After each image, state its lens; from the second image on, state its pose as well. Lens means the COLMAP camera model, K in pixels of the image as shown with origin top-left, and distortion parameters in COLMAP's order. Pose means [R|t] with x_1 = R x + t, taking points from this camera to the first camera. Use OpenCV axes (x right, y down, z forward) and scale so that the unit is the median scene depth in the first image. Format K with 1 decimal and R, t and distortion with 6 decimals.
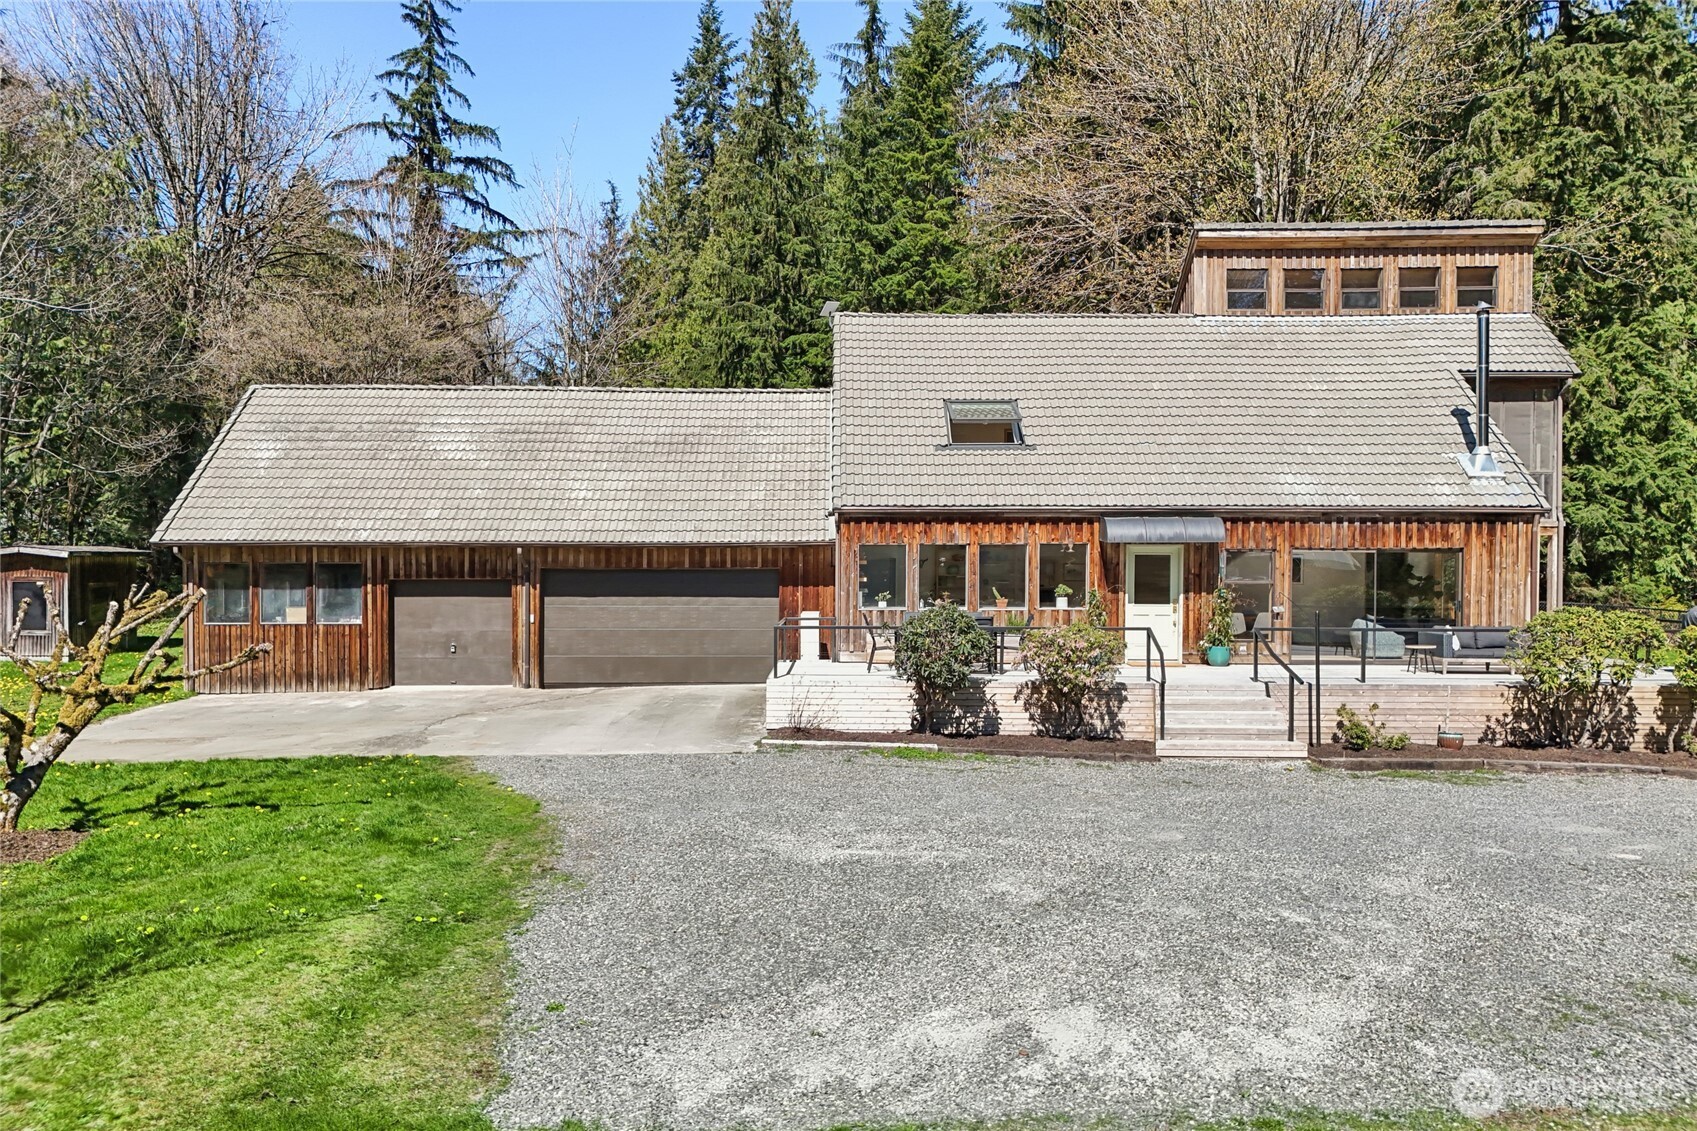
lens RADIAL K [[1237.4, 0, 854.4], [0, 1237.4, 587.5], [0, 0, 1]] dist [0.086627, -0.103055]
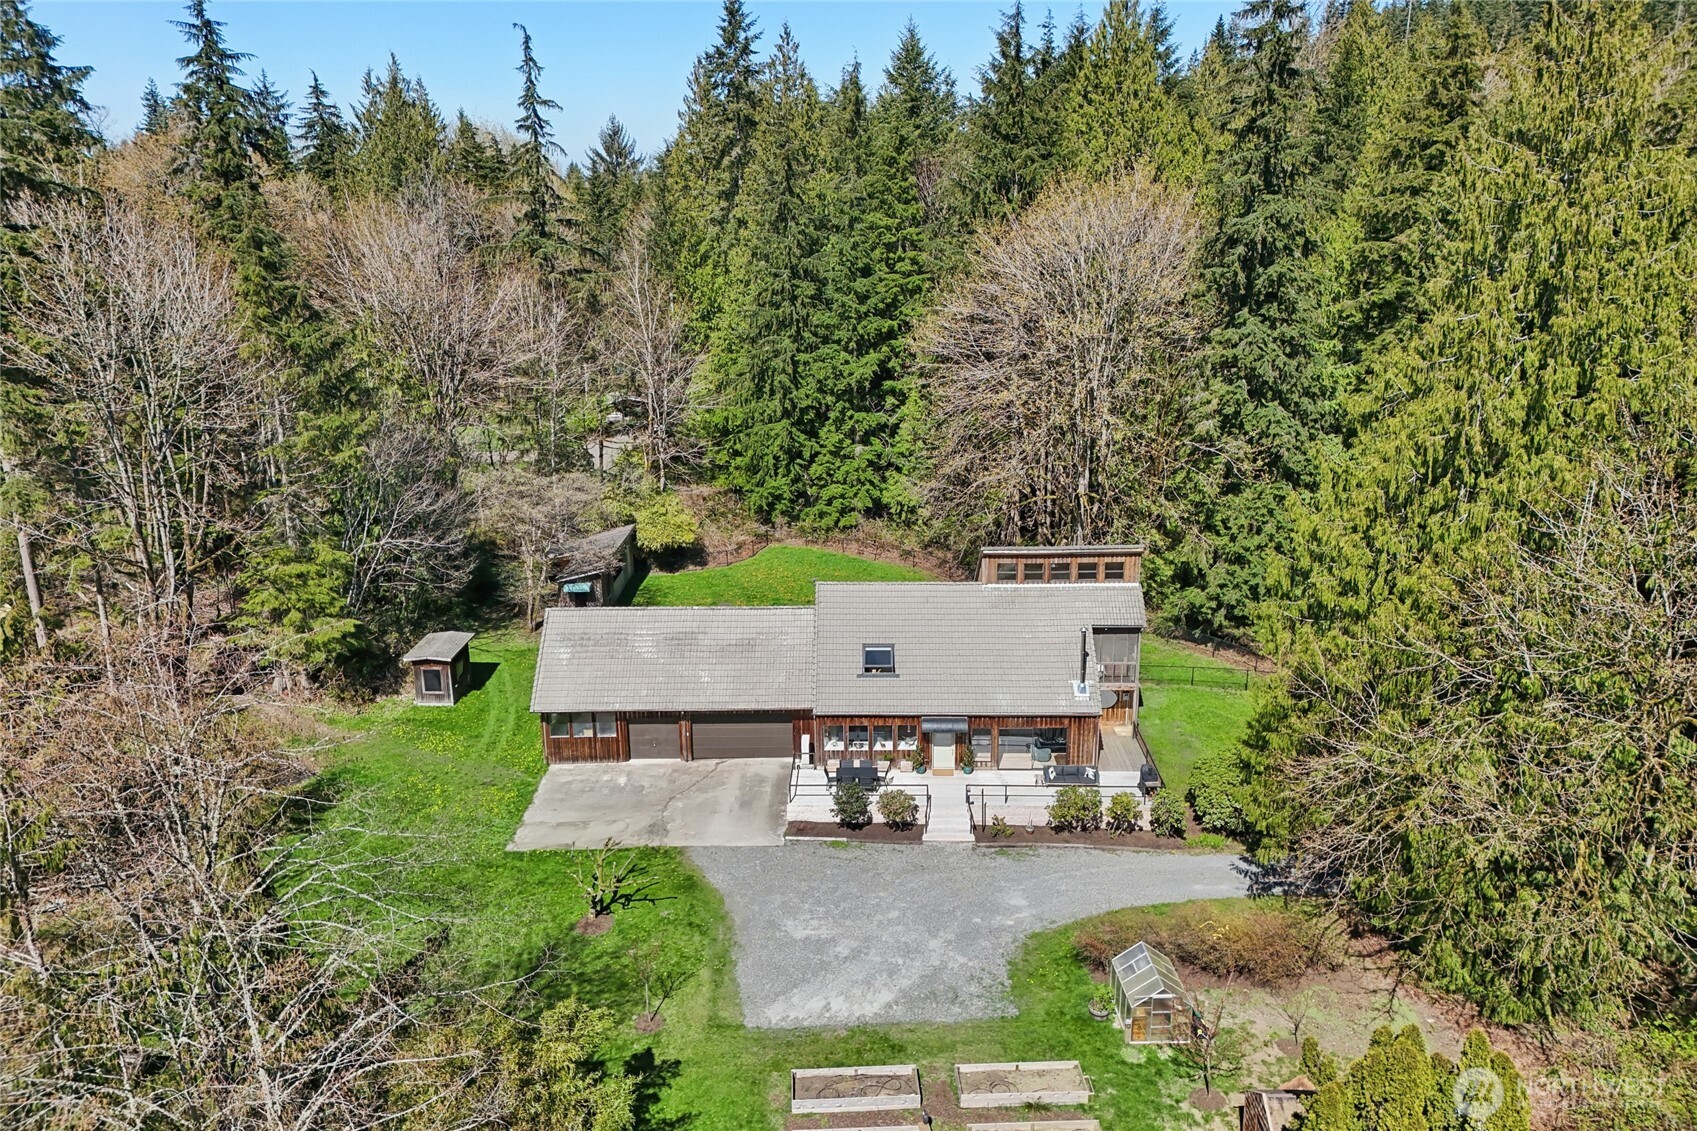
lens RADIAL K [[1229.0, 0, 848.5], [0, 1229.0, 565.5], [0, 0, 1]] dist [0.063193, -0.002277]
pose [[0.999521, -0.005104, -0.030508, 0.128419], [0.012991, 0.964358, 0.264281, -0.982946], [0.028071, -0.264551, 0.963963, -1.260879]]
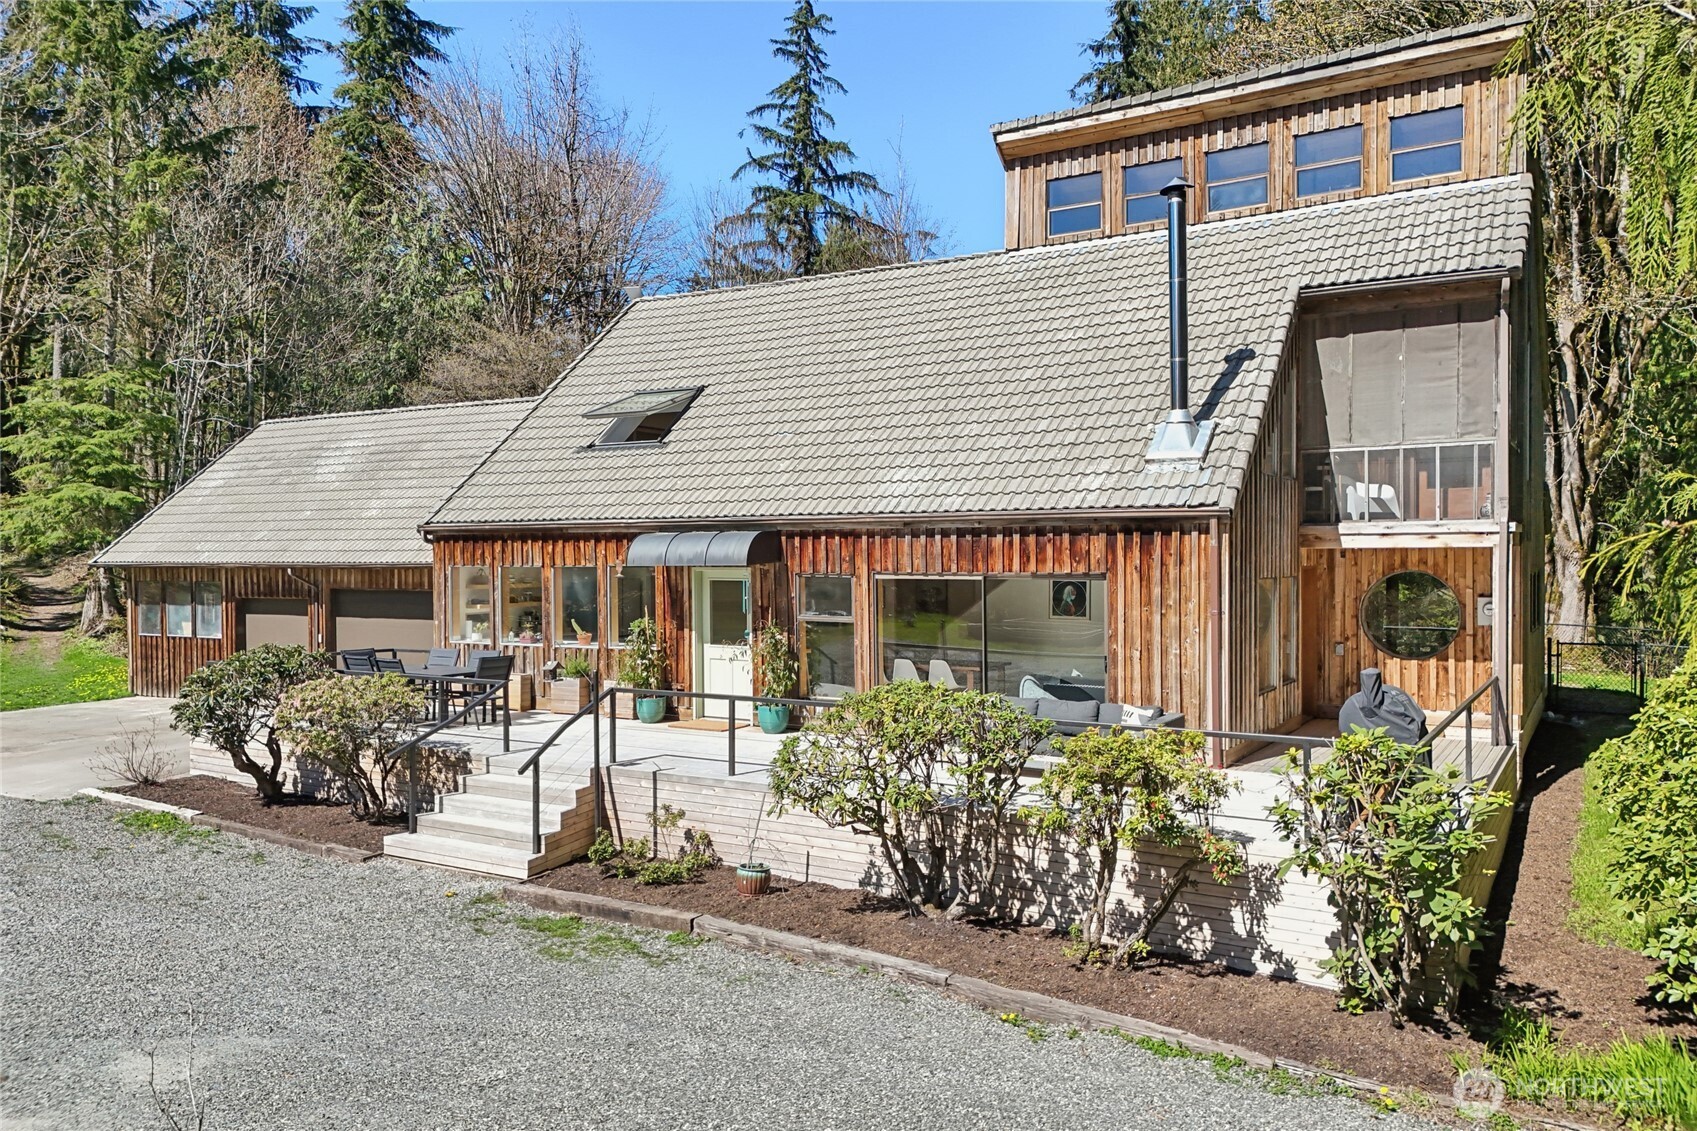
lens RADIAL K [[1237.4, 0, 854.4], [0, 1237.4, 587.5], [0, 0, 1]] dist [0.086627, -0.103055]
pose [[0.854443, 0.008771, -0.519471, 0.702130], [-0.008108, 0.999961, 0.003548, -0.025636], [0.519482, 0.001180, 0.854480, 0.395007]]
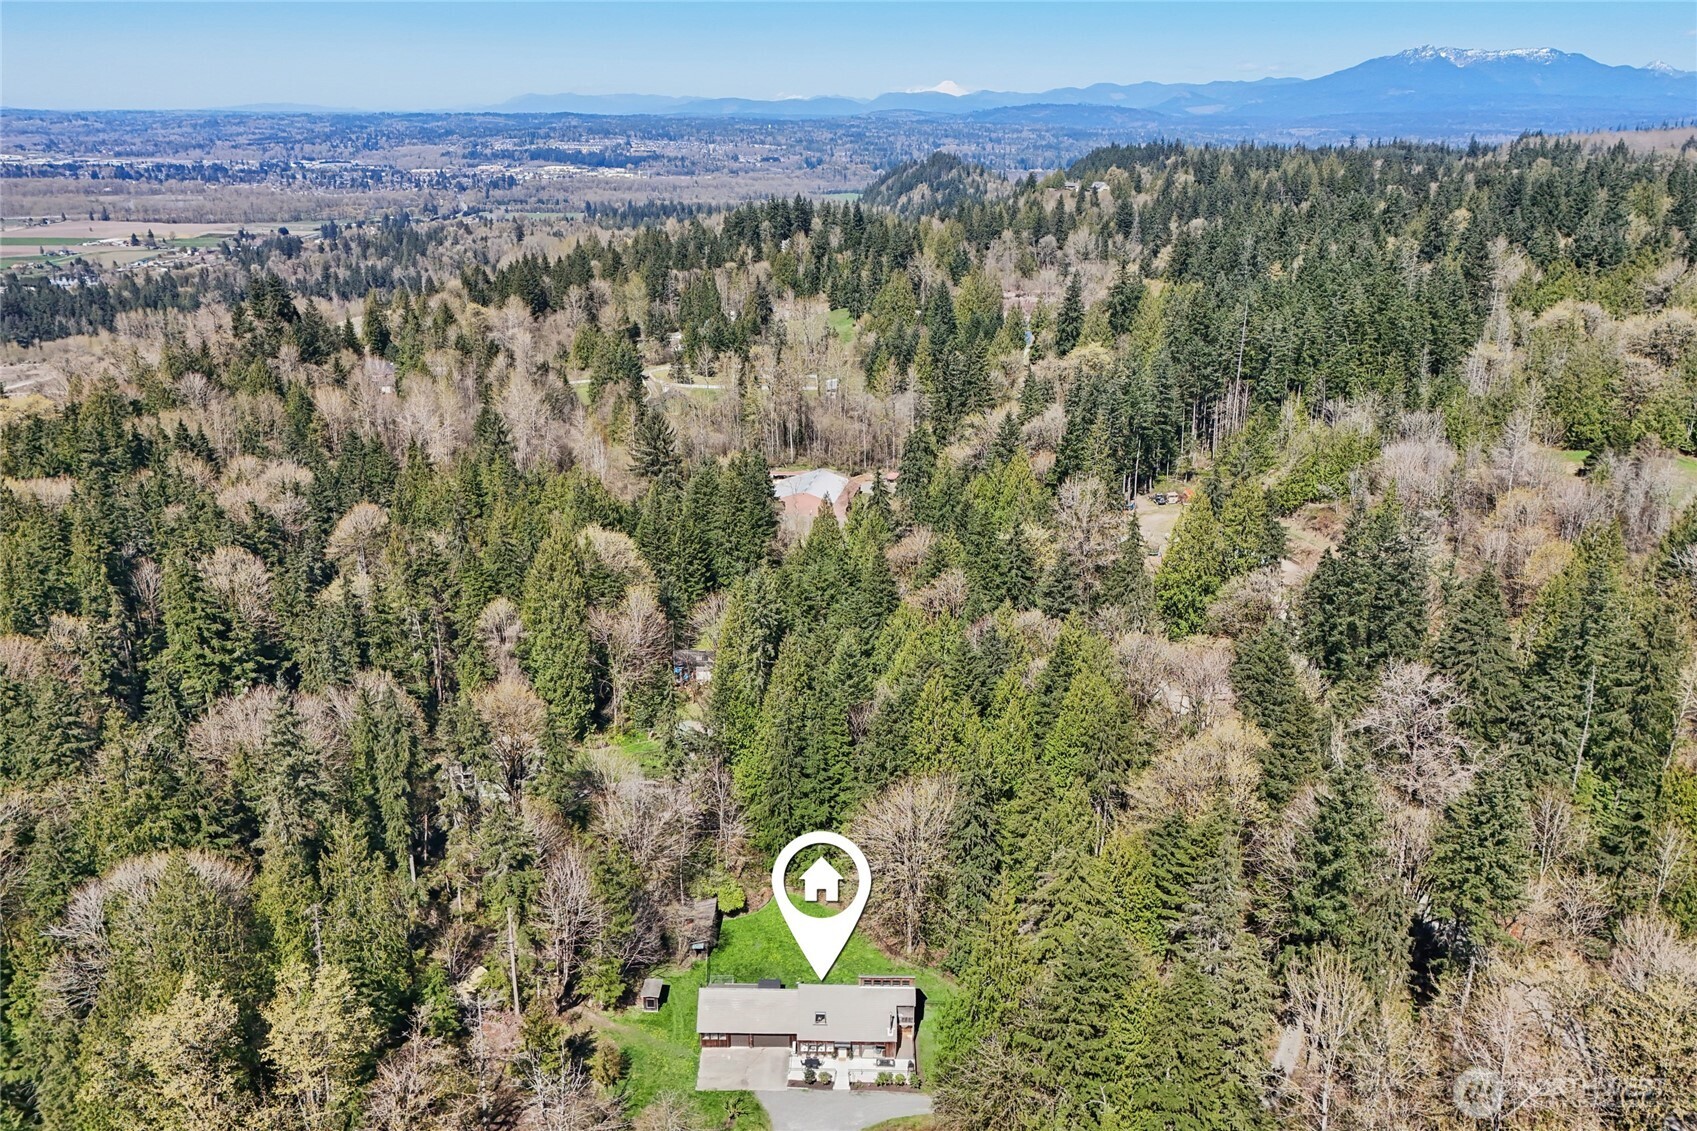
lens RADIAL K [[1229.0, 0, 848.5], [0, 1229.0, 565.5], [0, 0, 1]] dist [0.063193, -0.002277]
pose [[0.999683, 0.024606, -0.005323, 0.245172], [-0.022428, 0.966502, 0.255676, -4.481663], [0.011436, -0.255475, 0.966748, -5.145366]]
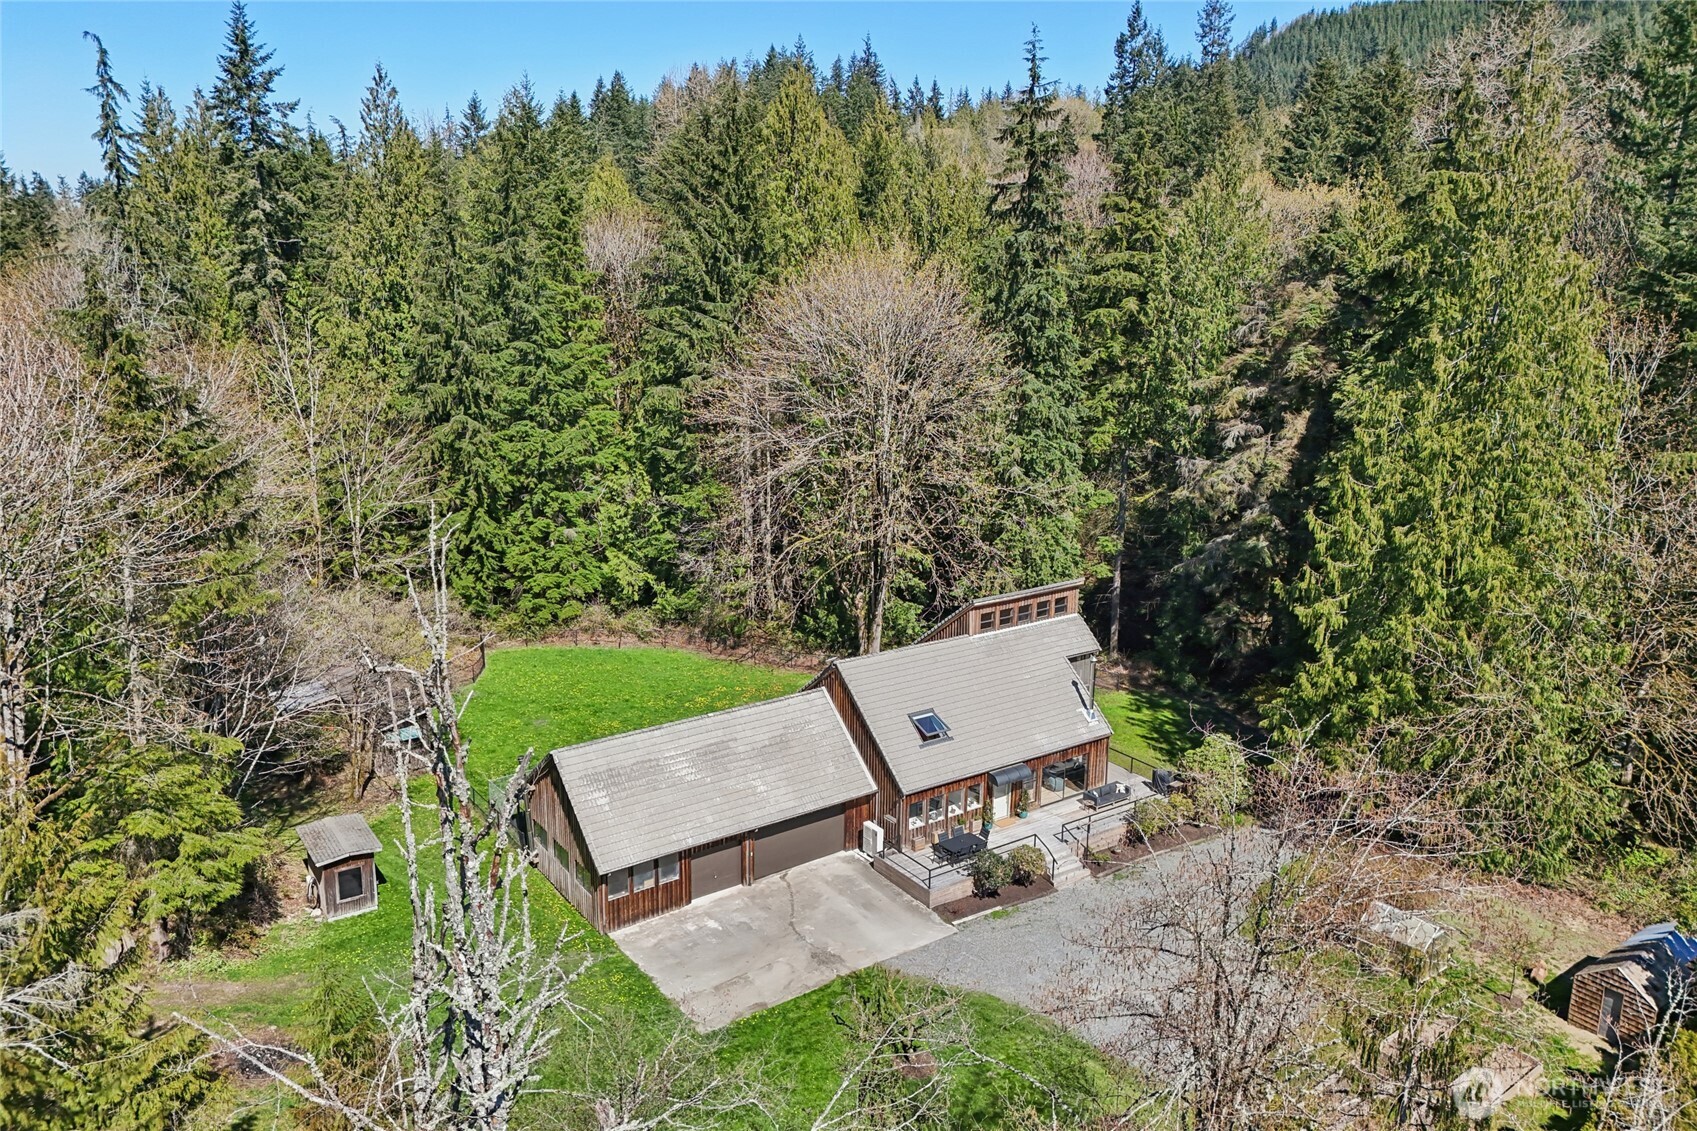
lens RADIAL K [[1245.9, 0, 843.8], [0, 1245.9, 542.7], [0, 0, 1]] dist [0.058356, -0.001897]
pose [[0.826275, -0.123082, 0.549655, -1.350352], [0.009298, 0.978681, 0.205176, -1.015833], [-0.563190, -0.164421, 0.809804, -0.782393]]
